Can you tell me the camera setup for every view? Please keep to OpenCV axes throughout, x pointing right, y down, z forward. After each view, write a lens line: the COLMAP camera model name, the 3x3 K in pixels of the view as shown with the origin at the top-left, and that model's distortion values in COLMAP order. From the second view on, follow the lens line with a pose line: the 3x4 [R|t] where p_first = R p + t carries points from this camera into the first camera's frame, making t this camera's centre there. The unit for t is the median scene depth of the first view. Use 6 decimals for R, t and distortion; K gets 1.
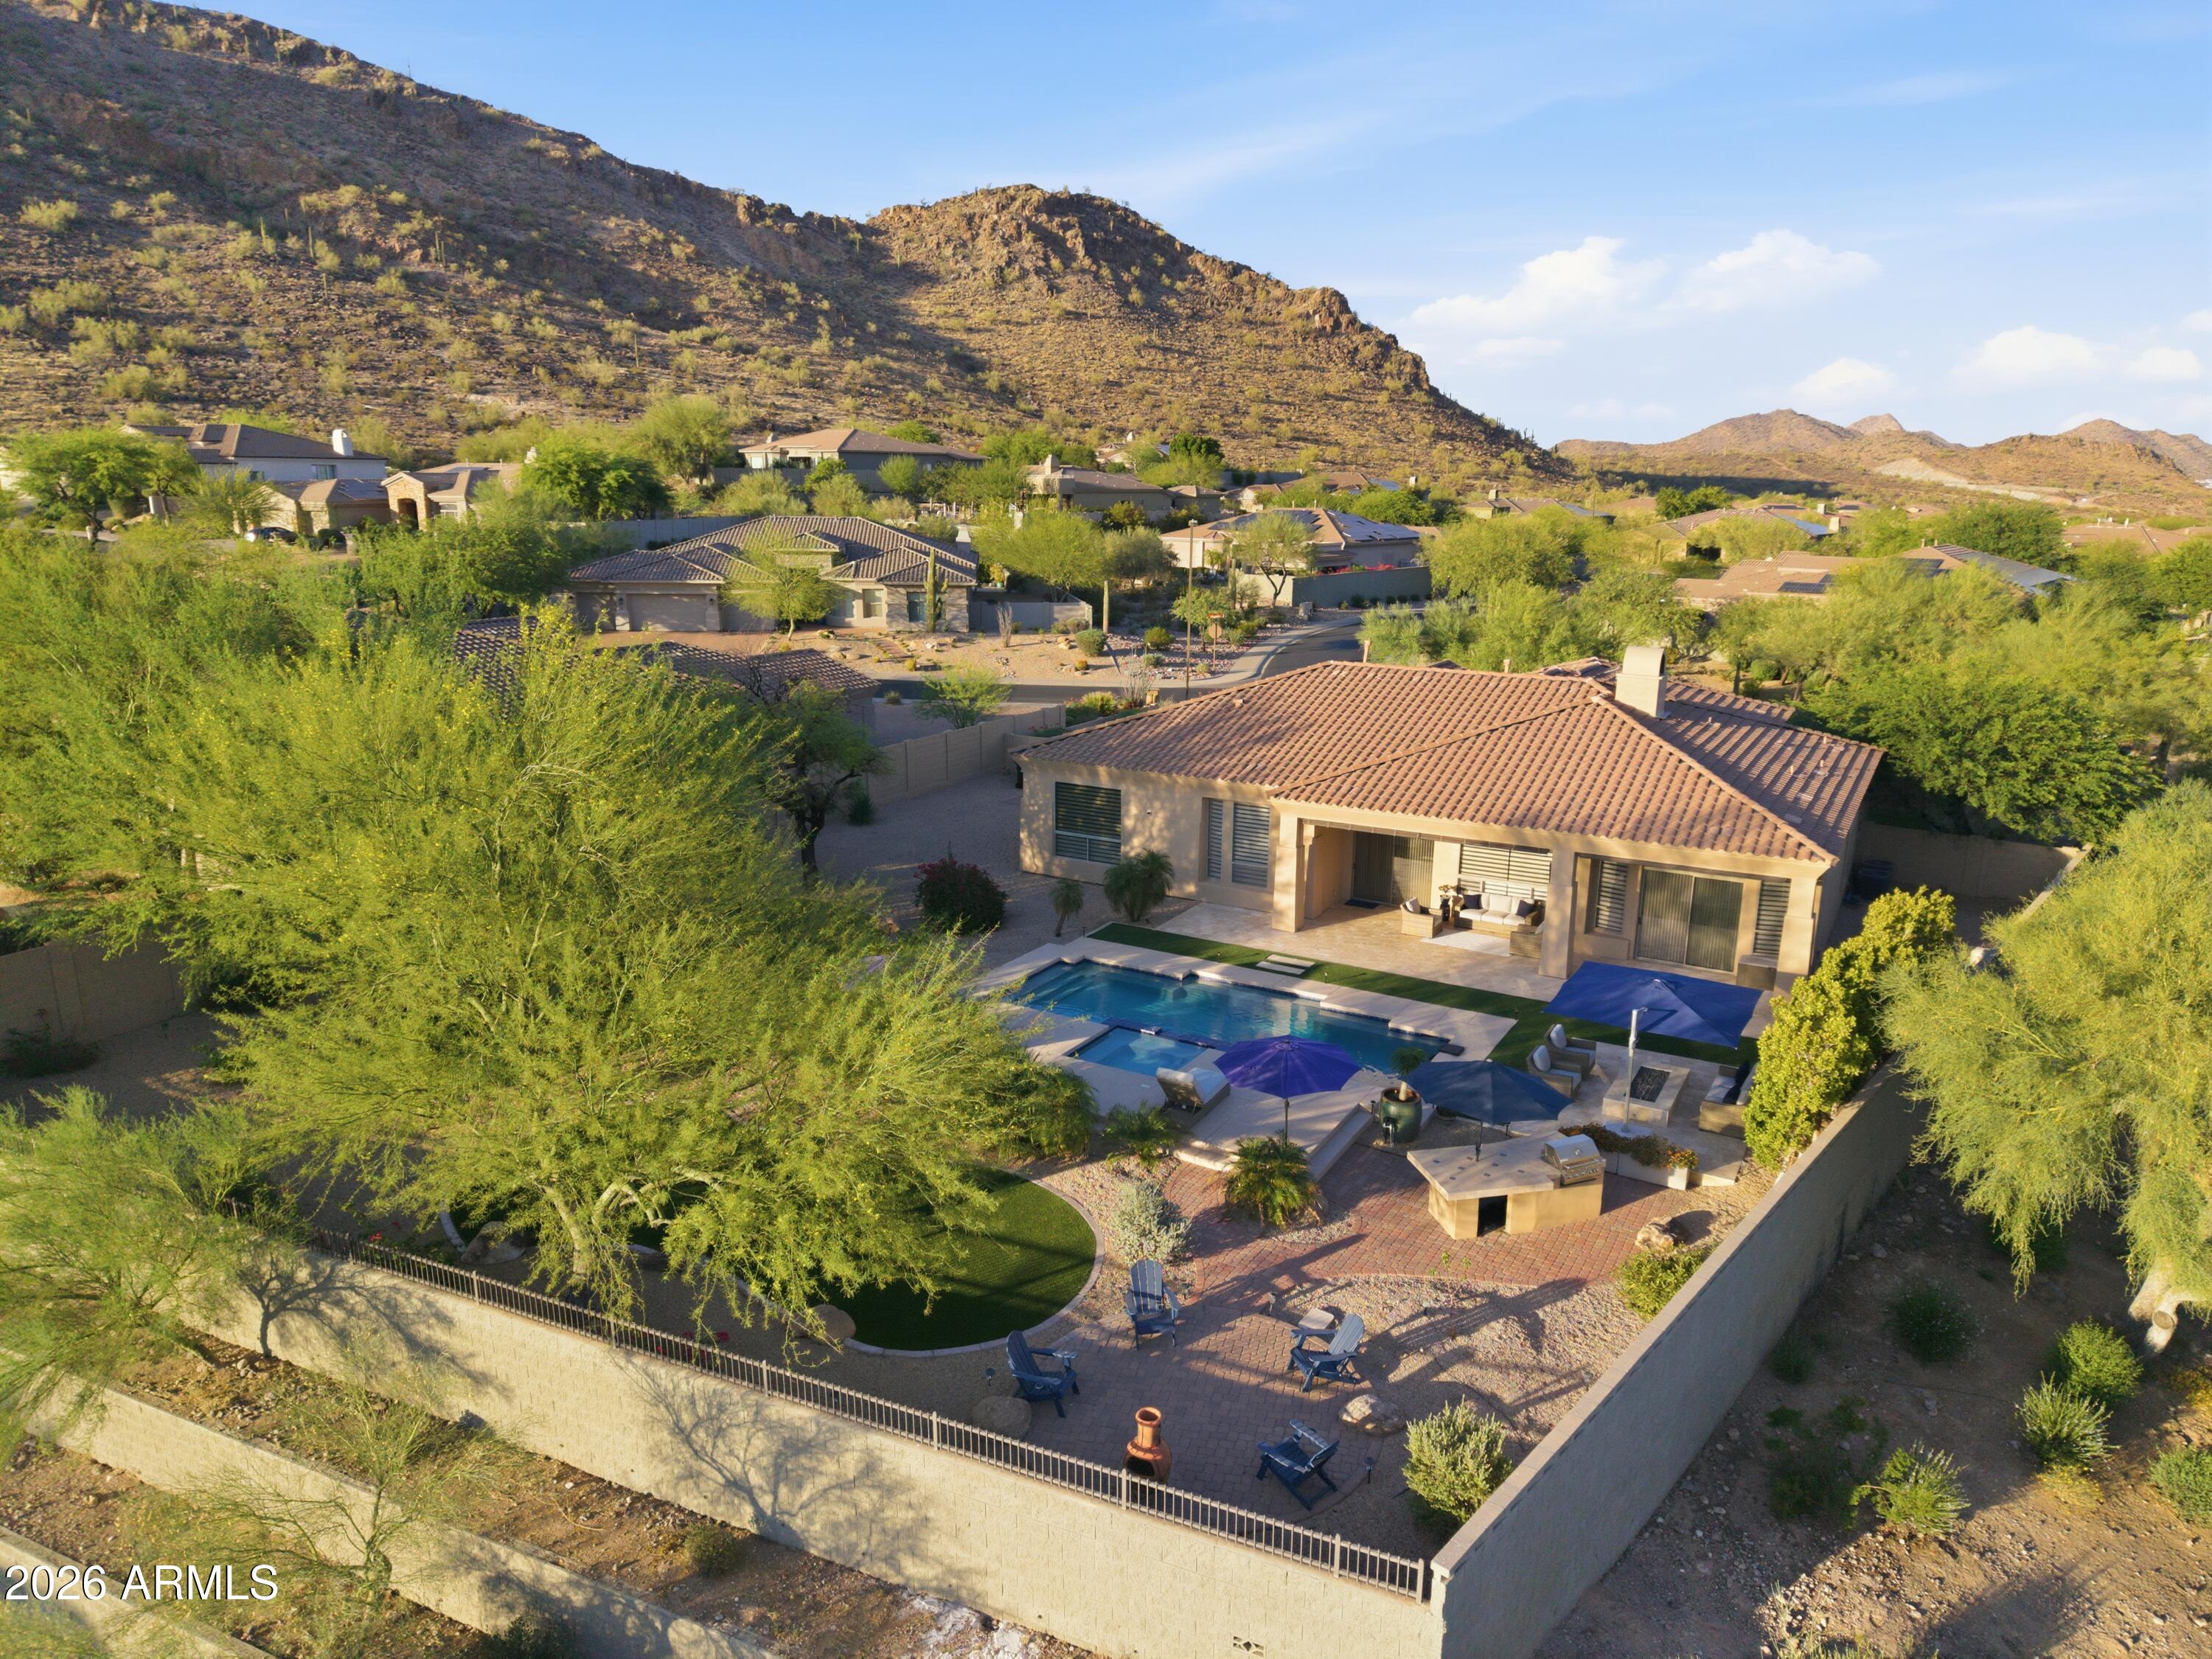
lens RADIAL K [[1510.5, 0, 1100.4], [0, 1510.5, 834.3], [0, 0, 1]] dist [0.012188, -0.004667]
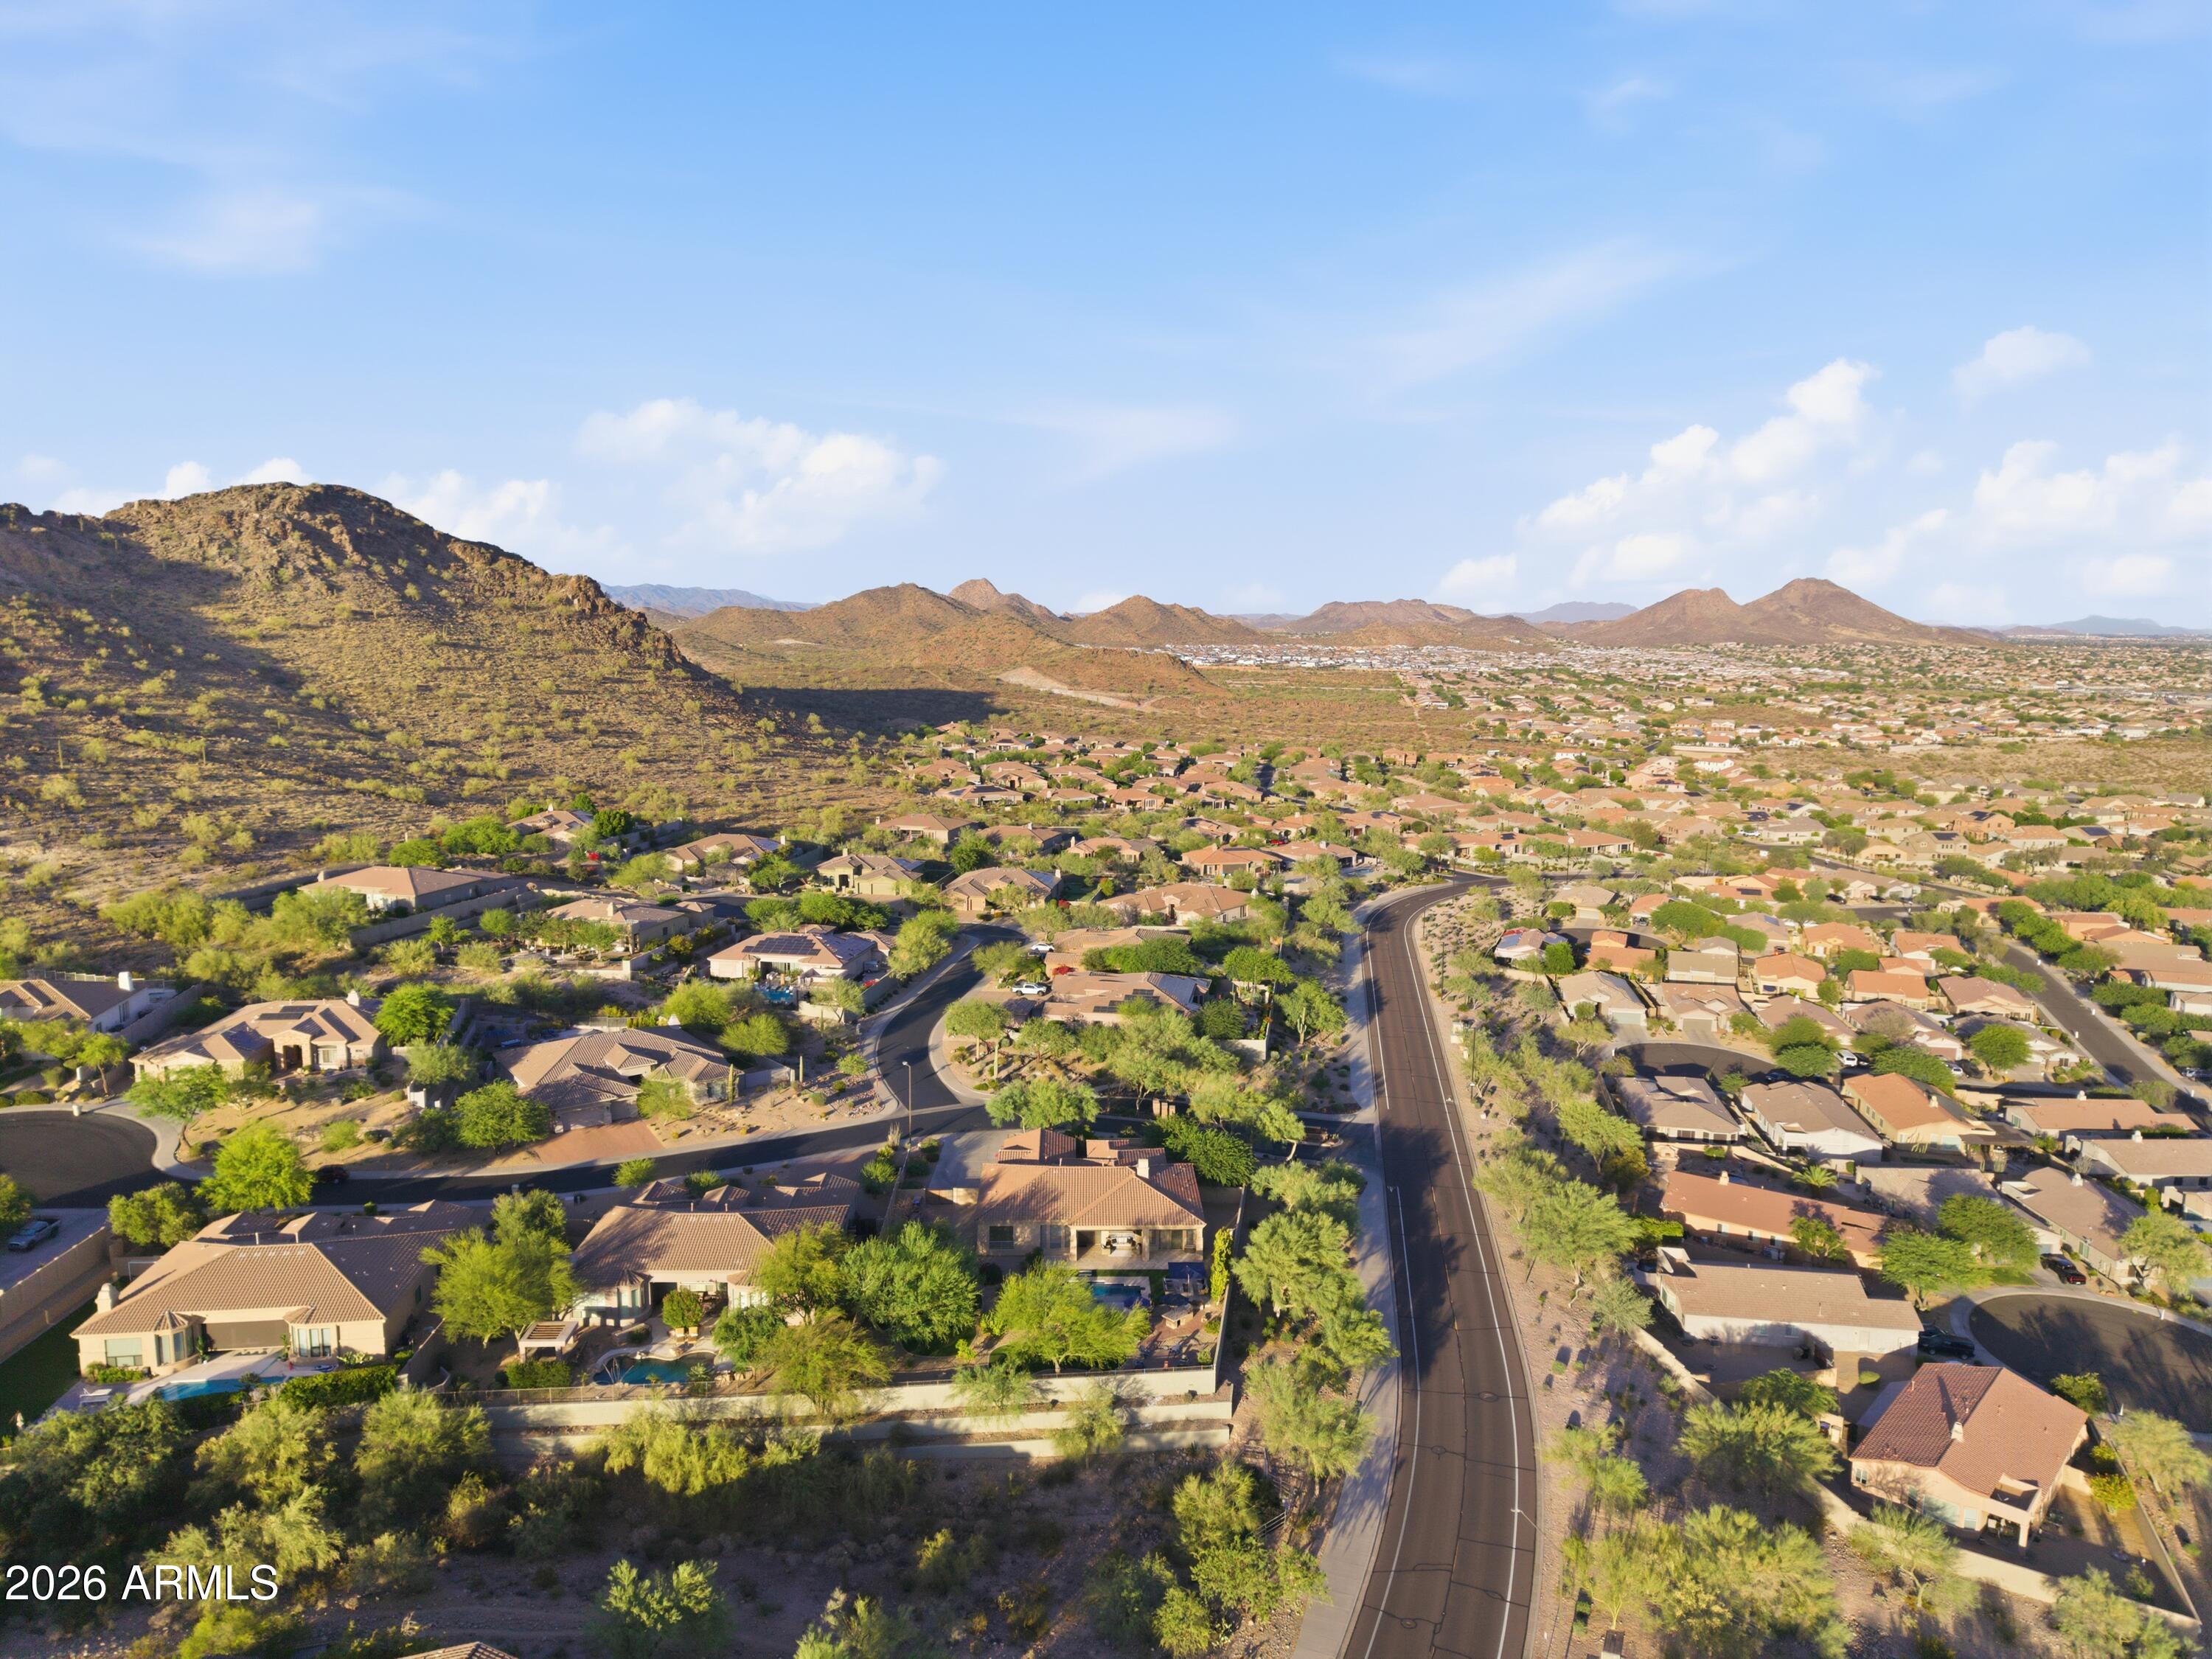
lens RADIAL K [[1510.5, 0, 1113.0], [0, 1510.5, 822.6], [0, 0, 1]] dist [0.012188, -0.004667]
pose [[0.850712, -0.077551, 0.519880, -0.128751], [0.125400, 0.990441, -0.057454, -0.061025], [-0.510454, 0.114070, 0.852305, -0.182056]]
